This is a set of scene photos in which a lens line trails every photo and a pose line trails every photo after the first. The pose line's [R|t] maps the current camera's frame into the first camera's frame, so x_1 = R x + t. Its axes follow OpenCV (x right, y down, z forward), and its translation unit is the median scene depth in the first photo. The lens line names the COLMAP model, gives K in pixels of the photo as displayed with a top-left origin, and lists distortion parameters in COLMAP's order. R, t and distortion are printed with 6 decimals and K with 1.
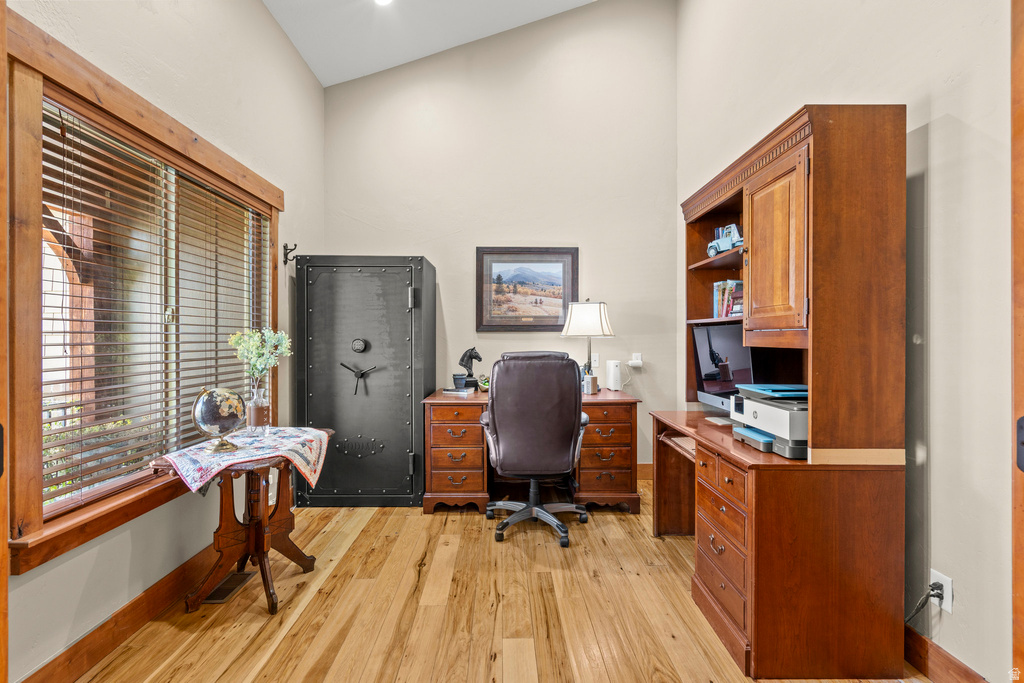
lens RADIAL K [[468.8, 0, 518.1], [0, 468.8, 339.9], [0, 0, 1]] dist [-0.007779, 0.004103]
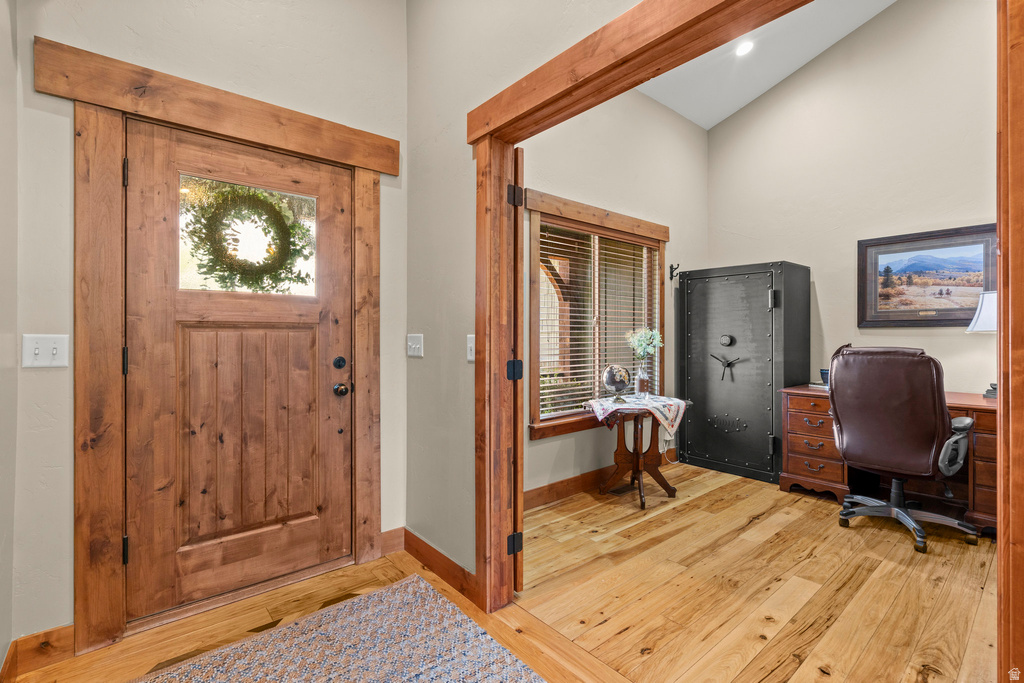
lens RADIAL K [[468.8, 0, 511.9], [0, 468.8, 337.3], [0, 0, 1]] dist [-0.007779, 0.004103]
pose [[0.632055, 0.003400, -0.774916, 0.308540], [-0.002236, 0.999994, 0.002564, 0.002065], [0.774920, 0.000112, 0.632059, -0.250047]]
